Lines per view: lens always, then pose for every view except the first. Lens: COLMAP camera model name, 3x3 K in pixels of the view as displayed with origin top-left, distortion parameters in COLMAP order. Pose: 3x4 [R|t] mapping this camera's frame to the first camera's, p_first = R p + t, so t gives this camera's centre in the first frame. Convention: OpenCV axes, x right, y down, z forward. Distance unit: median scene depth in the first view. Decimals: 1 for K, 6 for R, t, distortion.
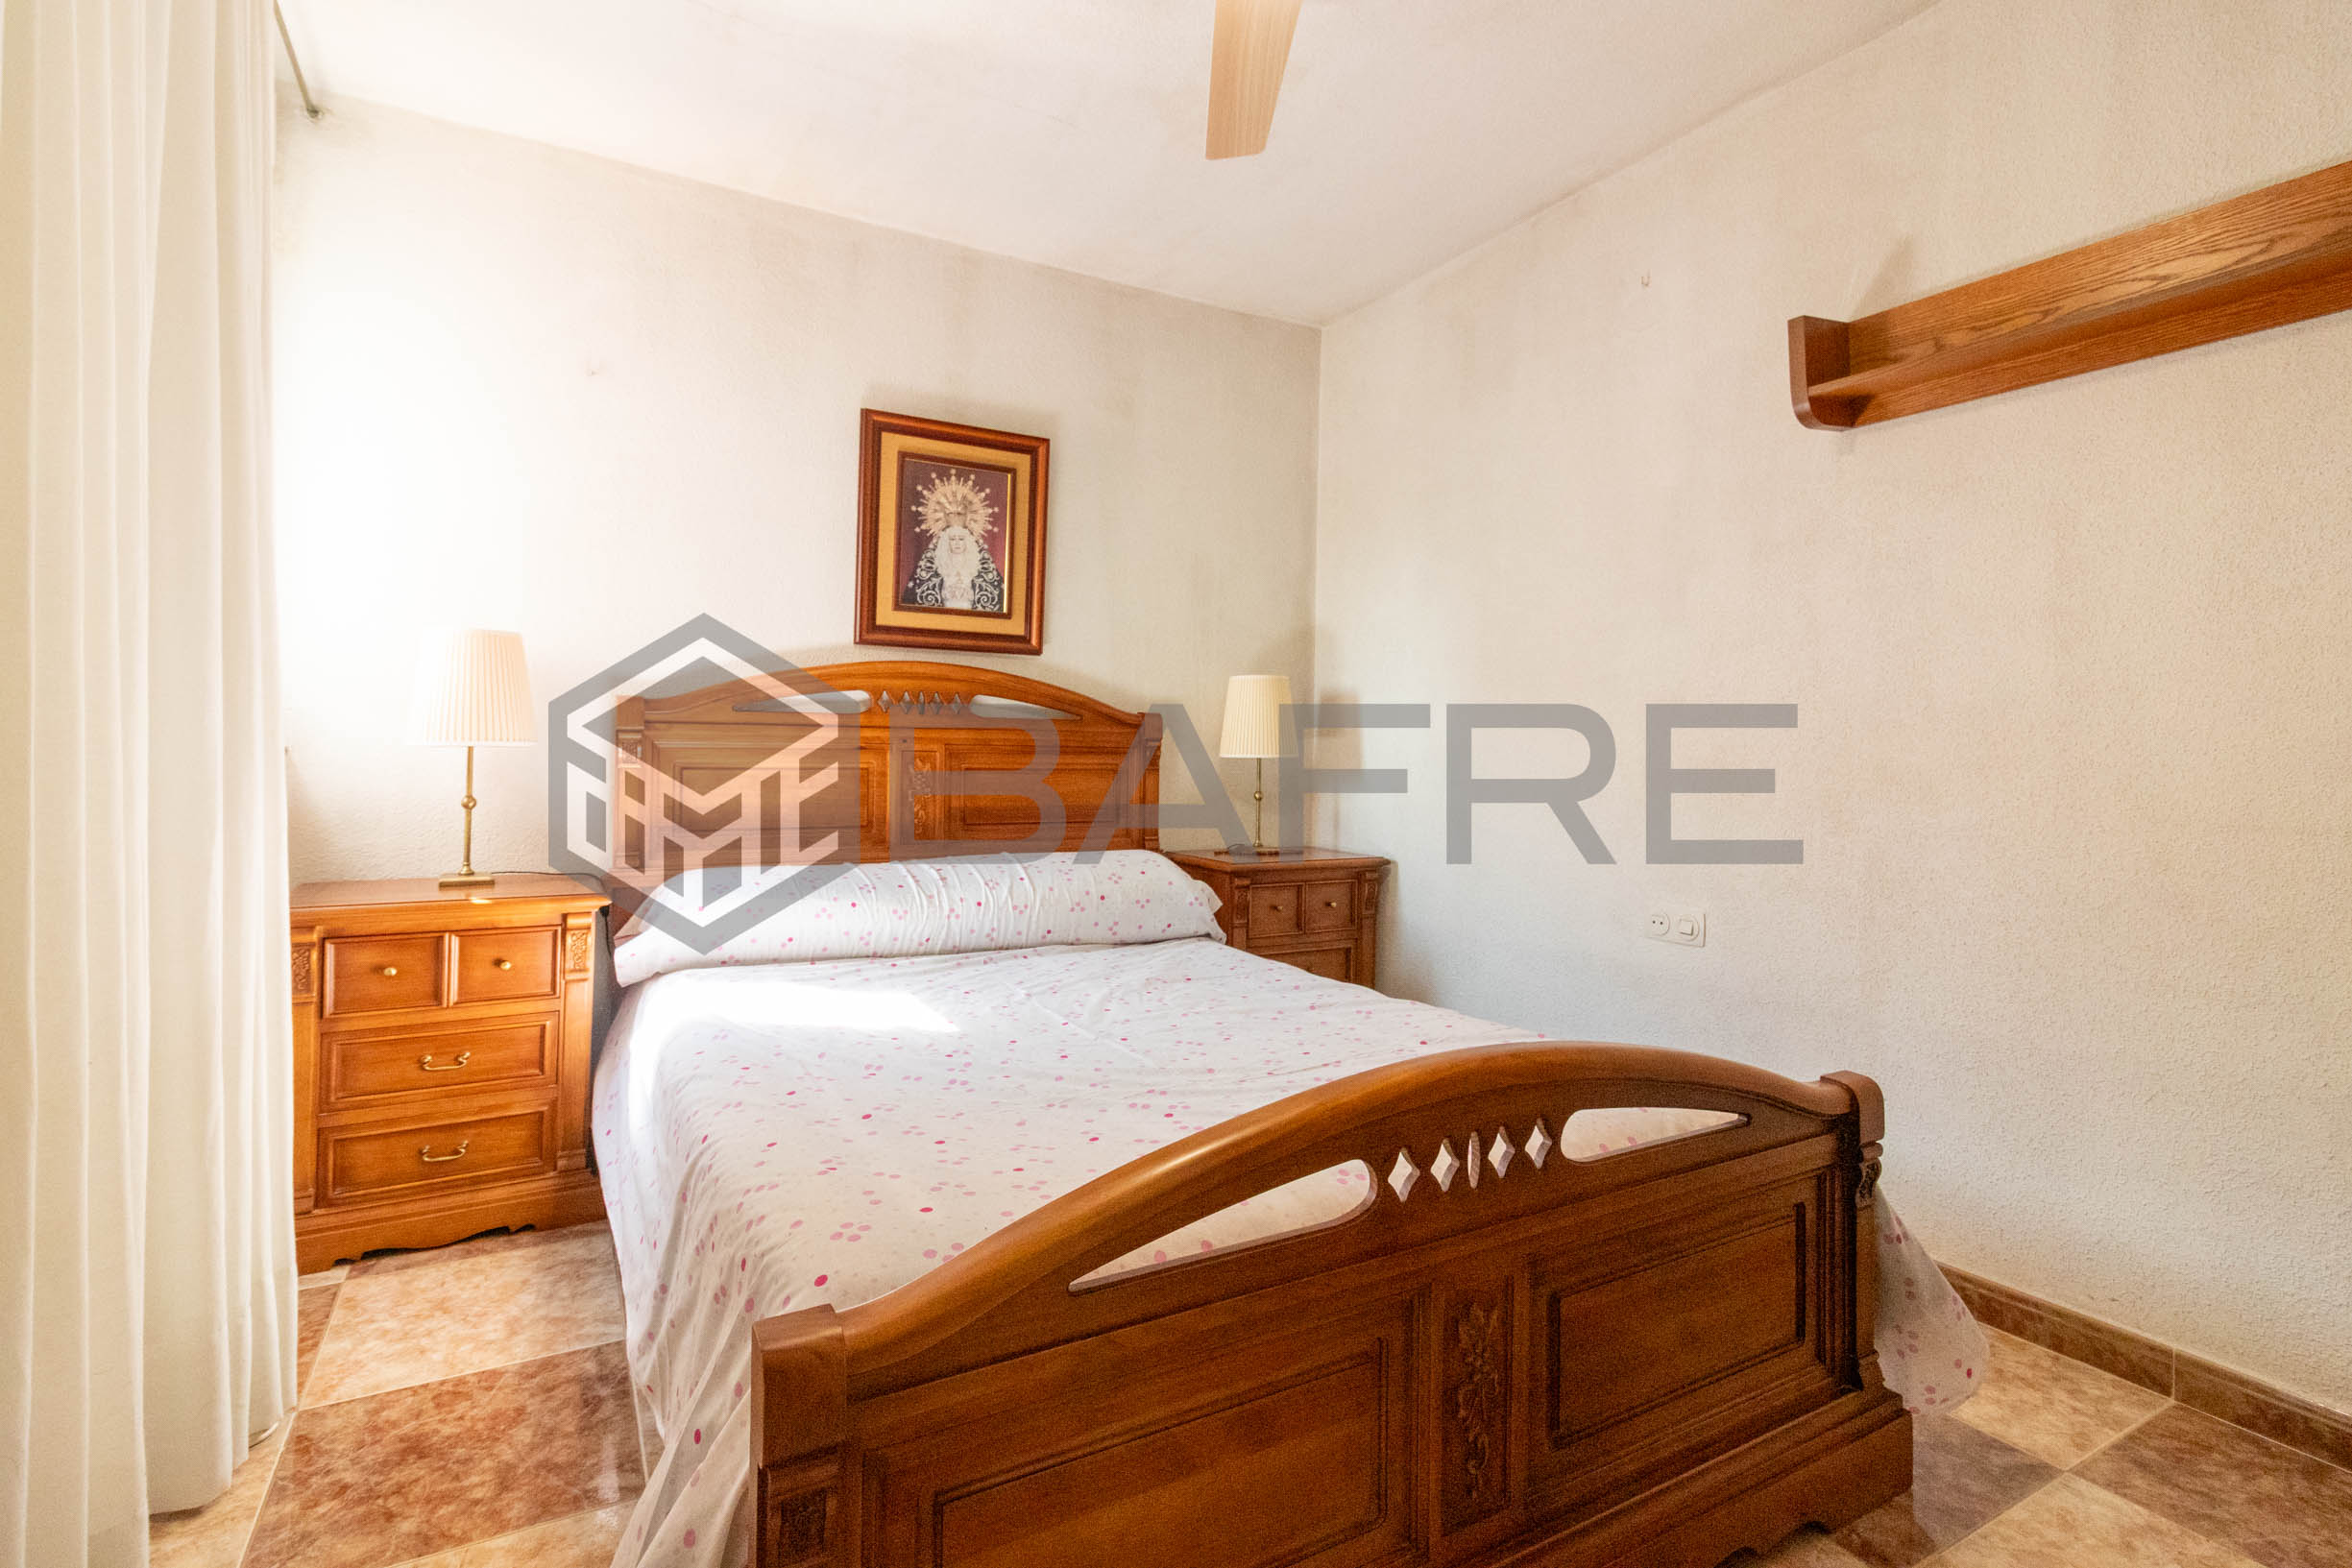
lens RADIAL K [[1096.9, 0, 1164.4], [0, 1096.9, 772.4], [0, 0, 1]] dist [0.005403, -0.000195]
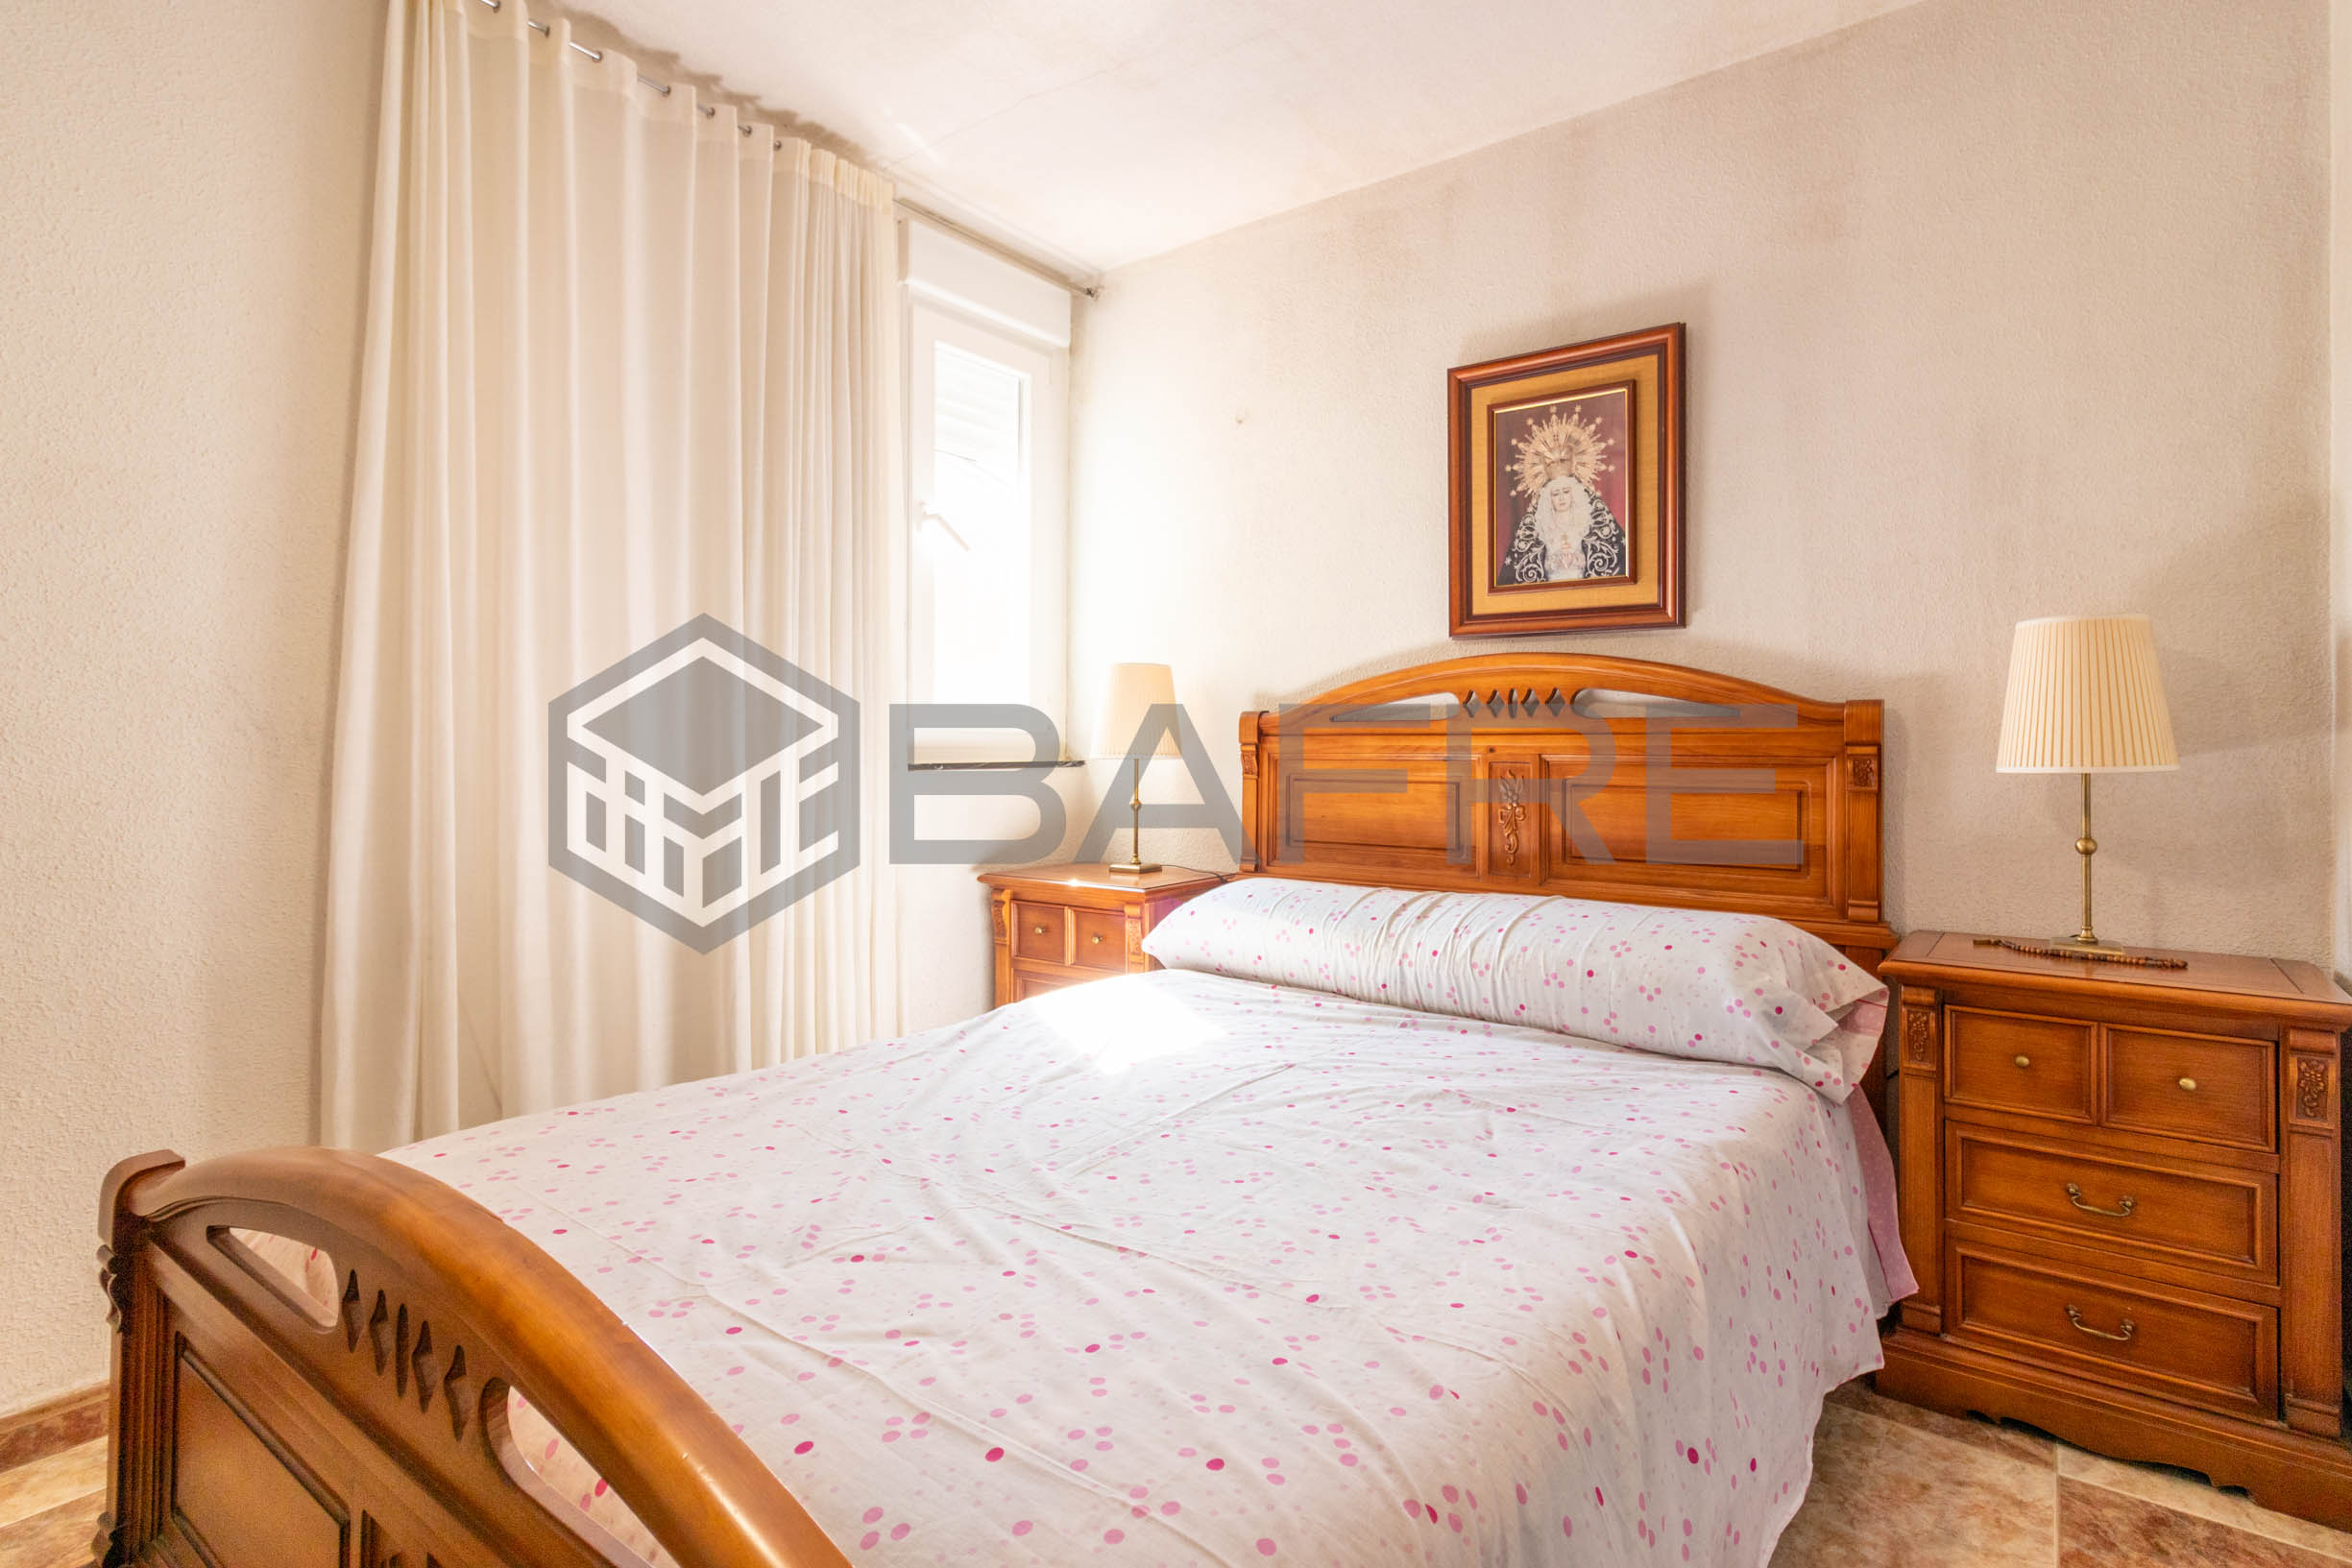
lens RADIAL K [[1181.3, 0, 1194.0], [0, 1181.3, 759.4], [0, 0, 1]] dist [-0.002311, -0.000148]
pose [[0.406234, -0.002943, -0.913764, 0.478455], [-0.015481, 0.999829, -0.010102, -0.009278], [0.913638, 0.018250, 0.406119, 0.421930]]
